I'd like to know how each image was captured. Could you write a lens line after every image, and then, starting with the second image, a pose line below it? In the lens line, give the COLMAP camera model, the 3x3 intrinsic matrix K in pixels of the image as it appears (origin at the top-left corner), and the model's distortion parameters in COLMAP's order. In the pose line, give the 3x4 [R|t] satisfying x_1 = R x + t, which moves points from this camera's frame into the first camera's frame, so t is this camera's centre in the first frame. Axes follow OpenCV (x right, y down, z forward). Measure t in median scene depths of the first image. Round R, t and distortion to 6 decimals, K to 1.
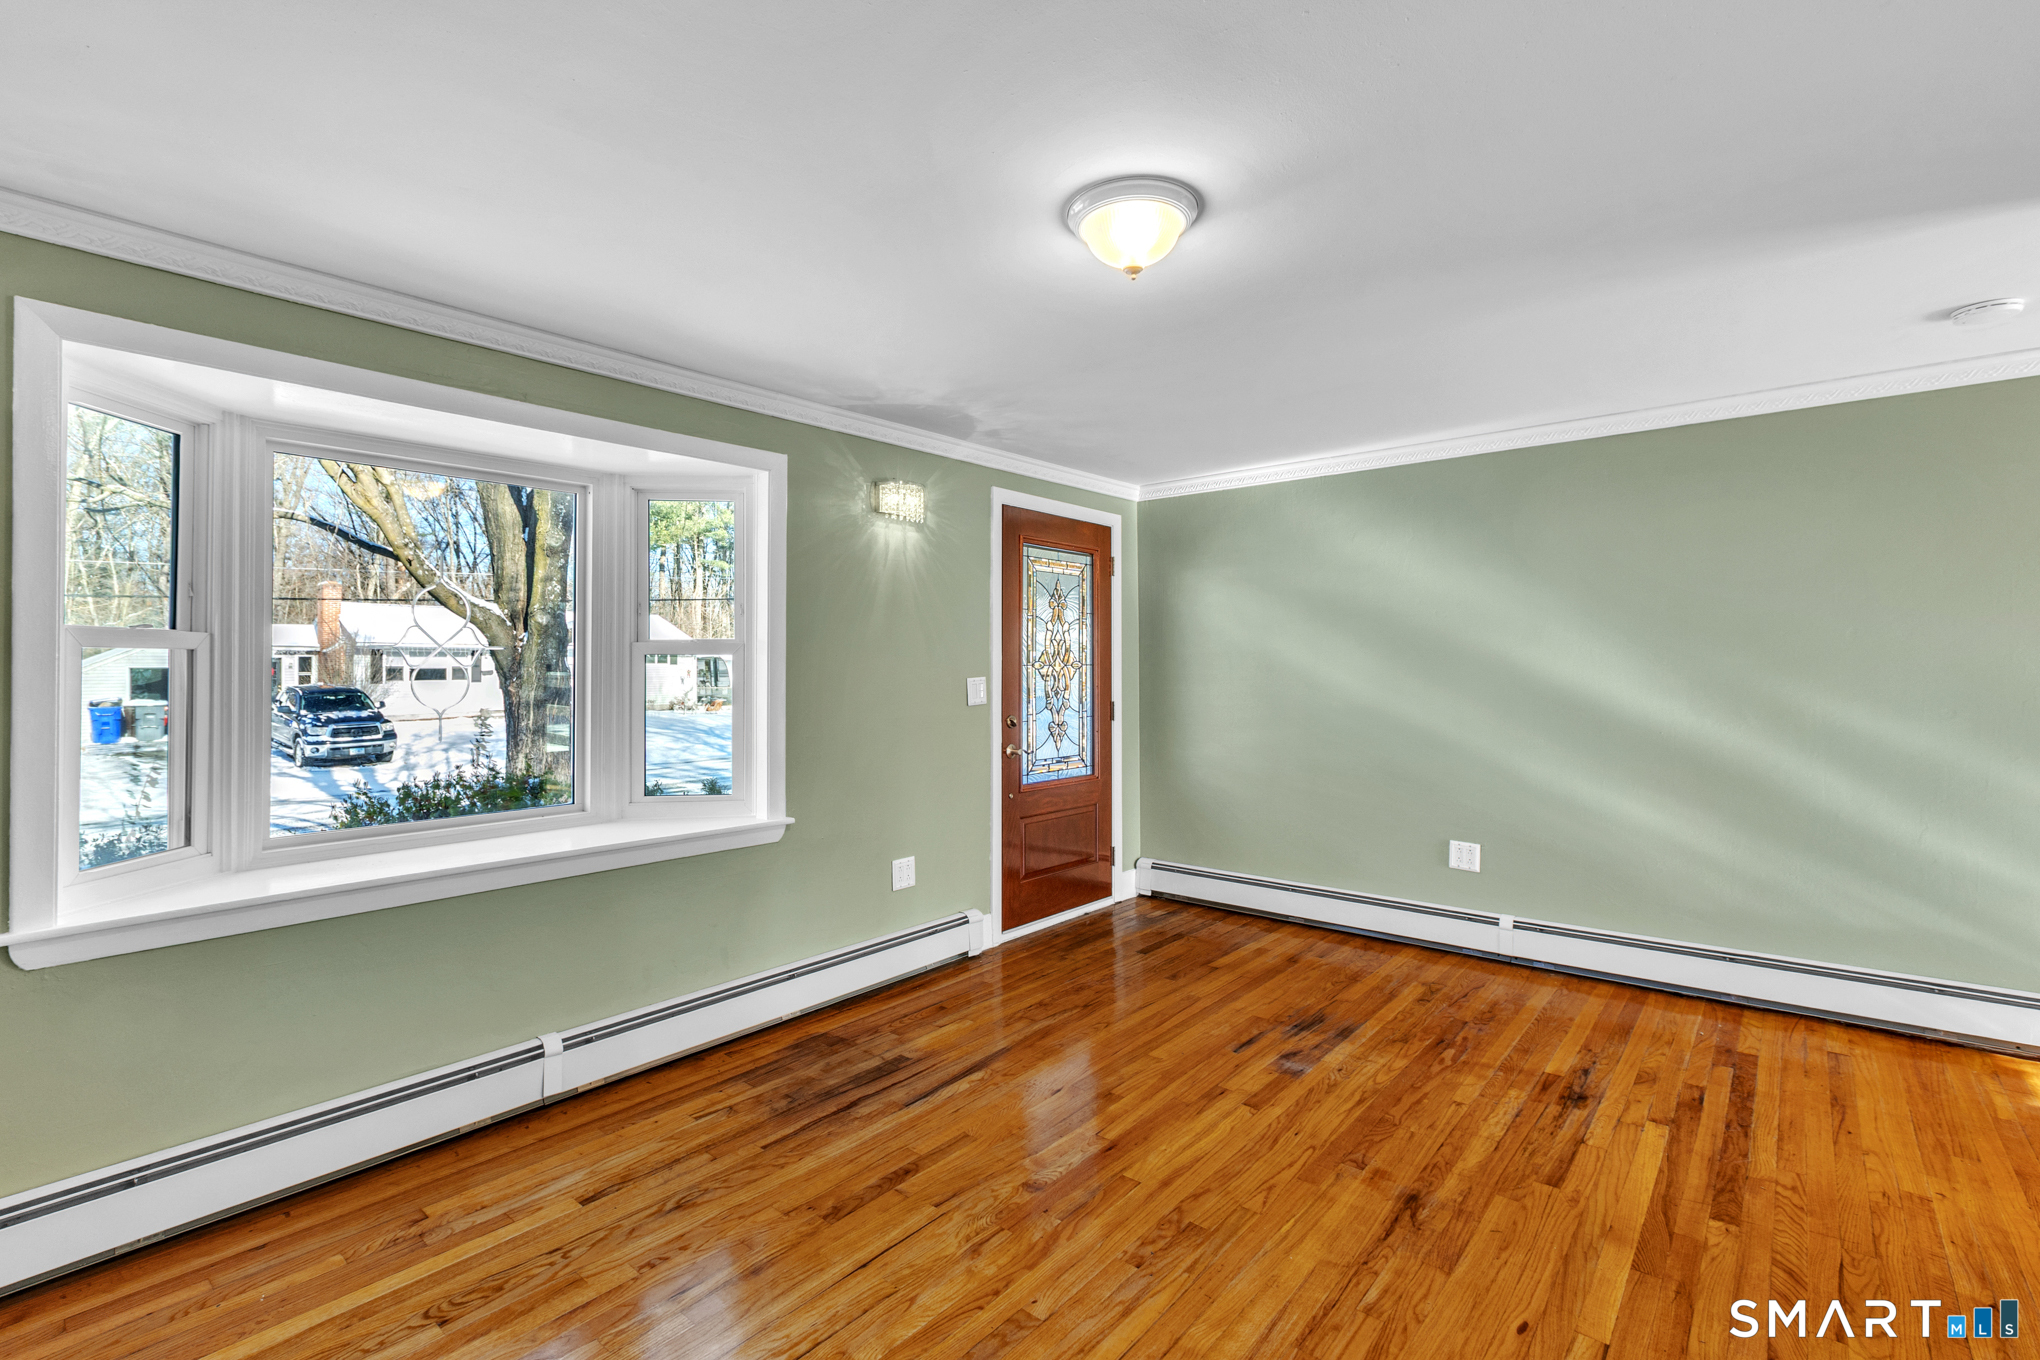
lens RADIAL K [[923.3, 0, 1008.5], [0, 923.3, 639.4], [0, 0, 1]] dist [-0.000433, -0.000492]
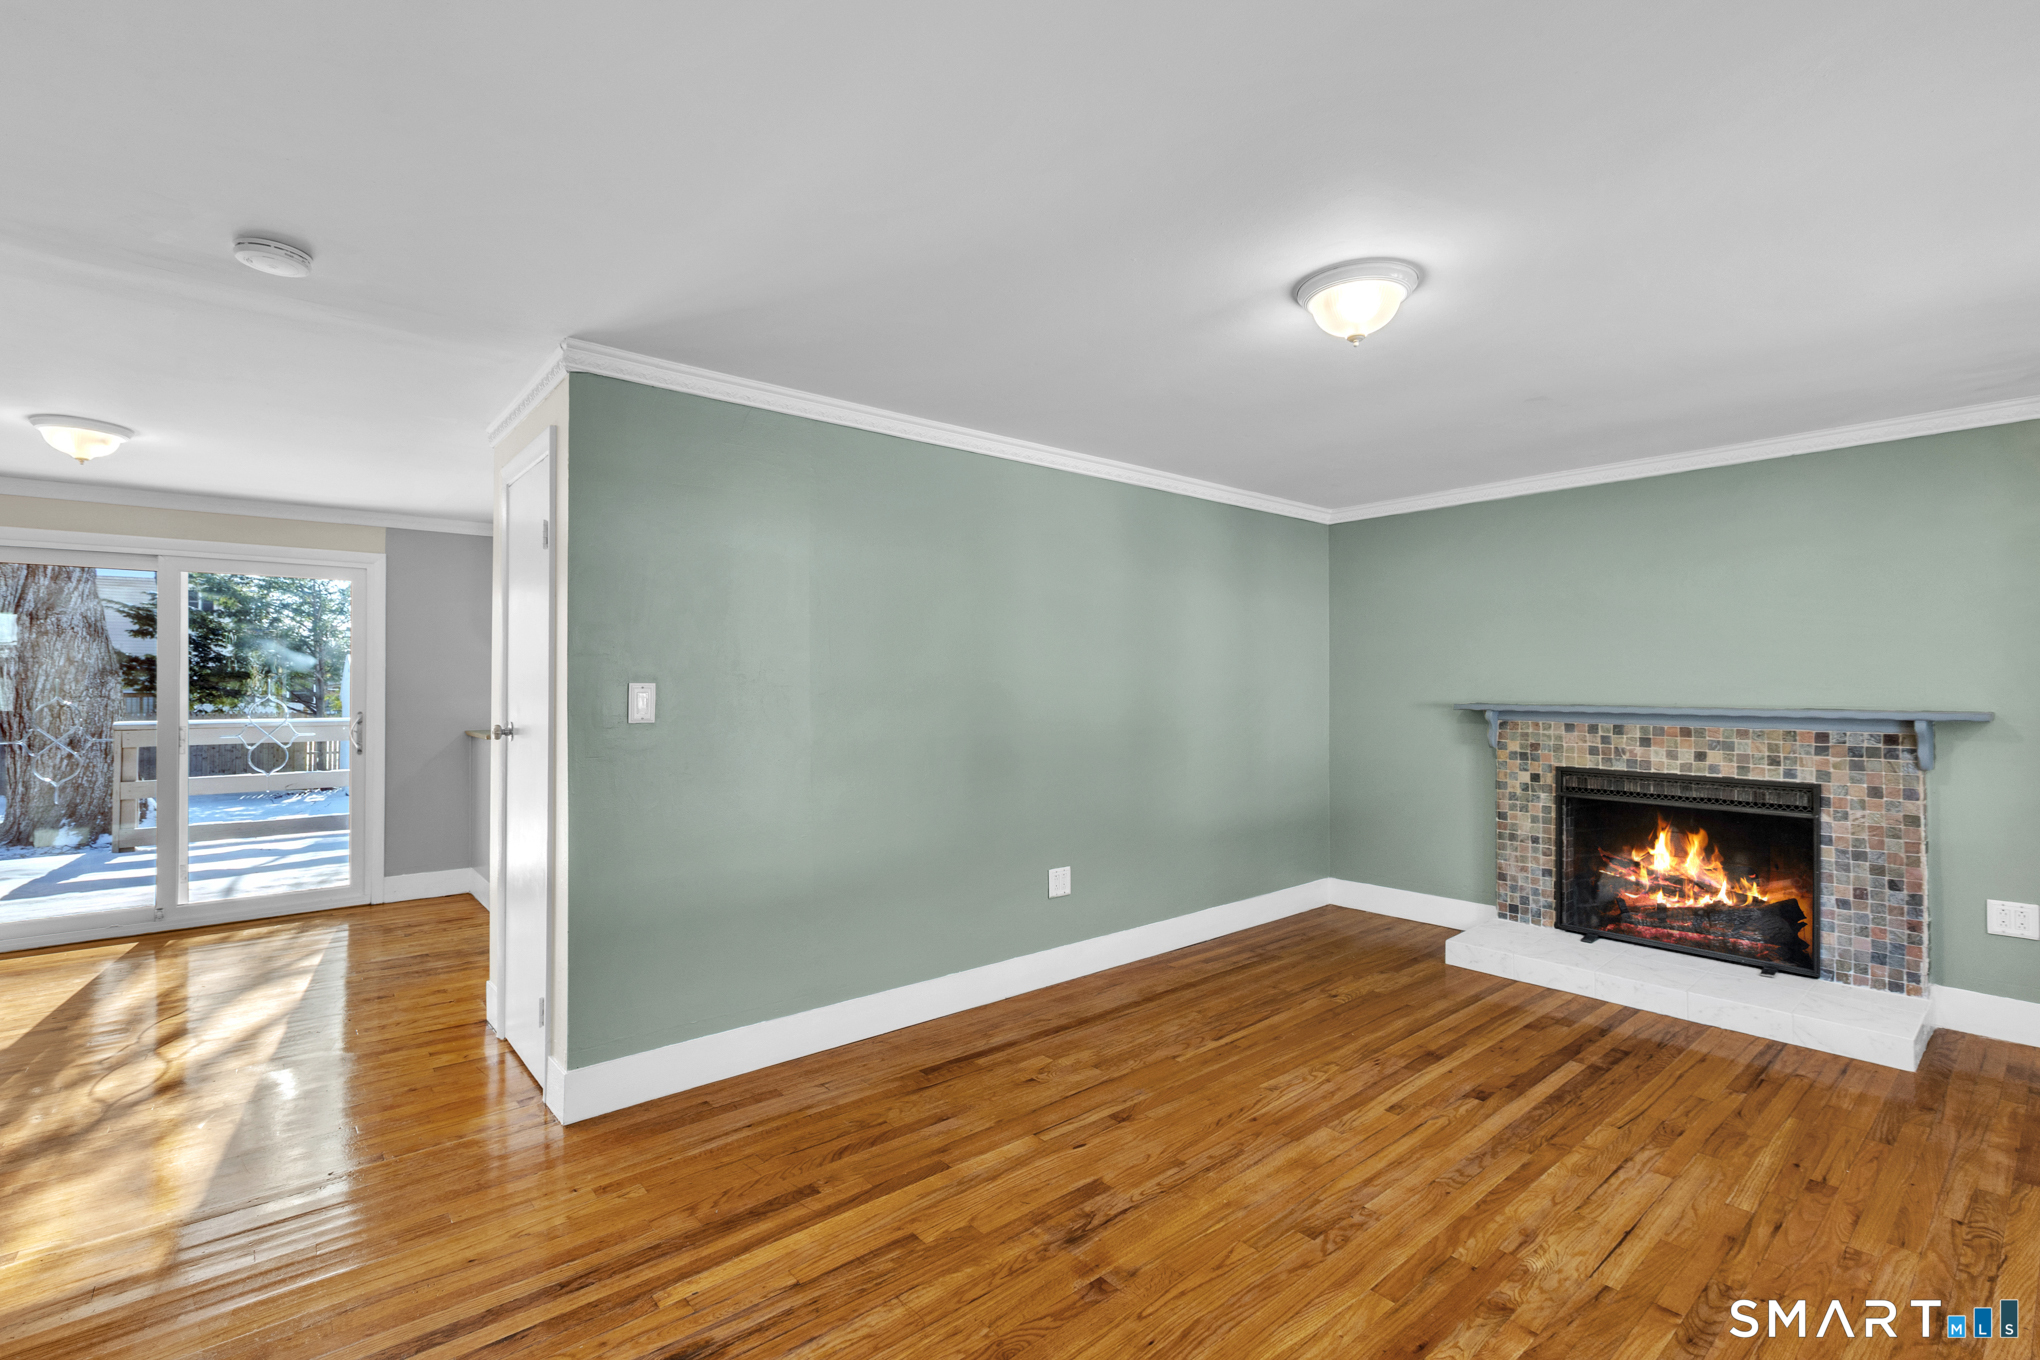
lens RADIAL K [[923.3, 0, 1022.5], [0, 923.3, 676.5], [0, 0, 1]] dist [-0.000433, -0.000492]
pose [[-0.988278, 0.006655, 0.152518, 0.243092], [0.001535, 0.999432, -0.033664, 0.036580], [-0.152655, -0.033035, -0.987727, 1.418053]]
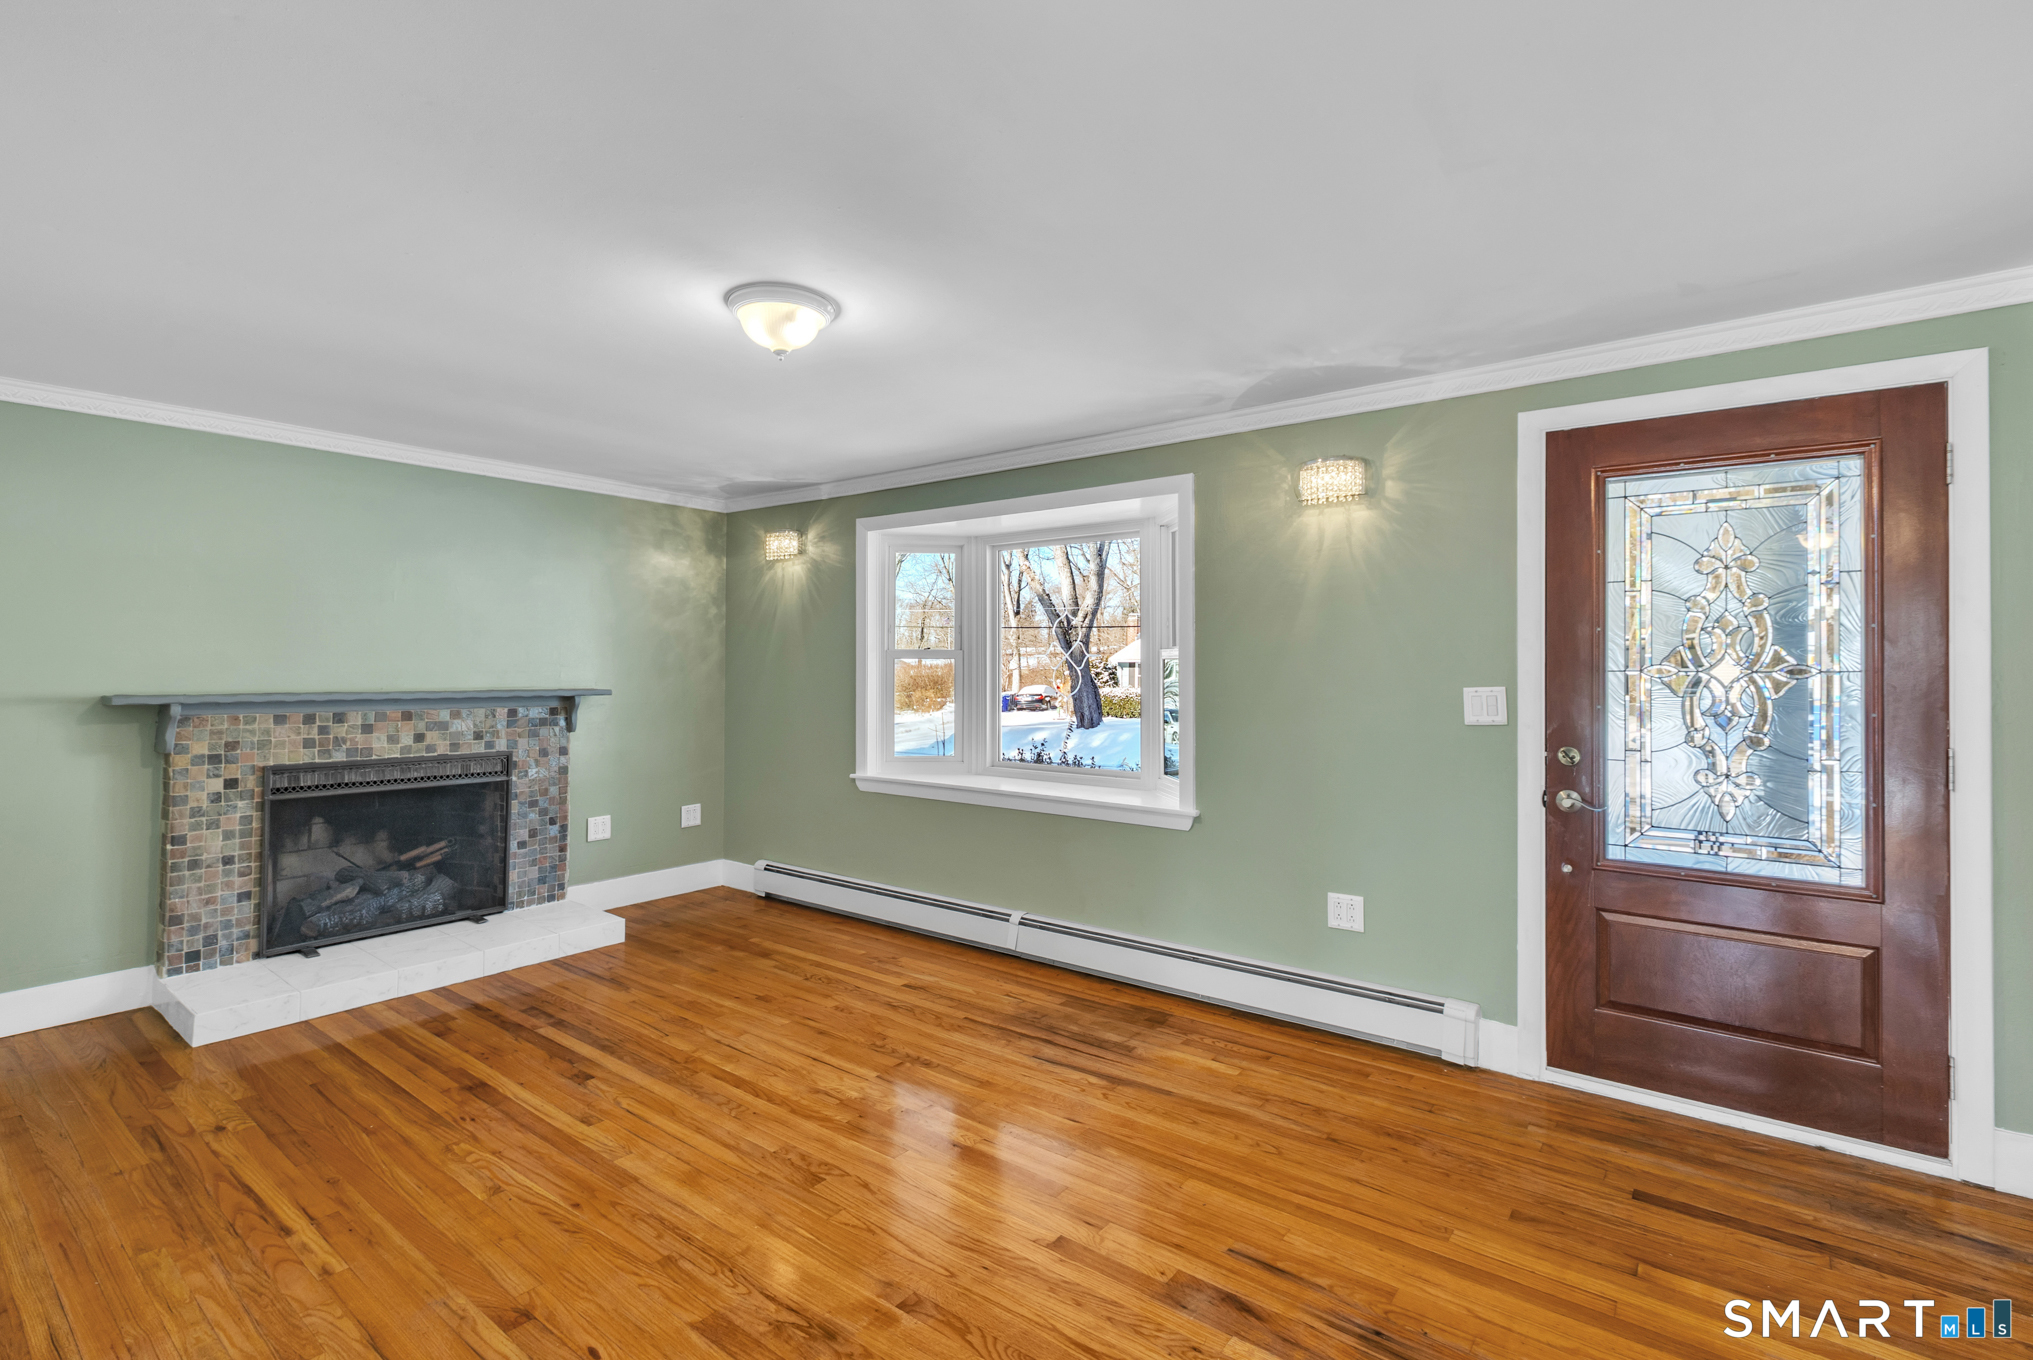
lens RADIAL K [[920.2, 0, 1018.9], [0, 920.2, 639.8], [0, 0, 1]] dist [-0.000433, -0.000492]
pose [[0.058801, -0.027344, -0.997895, 0.905068], [0.024790, 0.999357, -0.025924, 0.018647], [0.997962, -0.023213, 0.059441, 0.811569]]
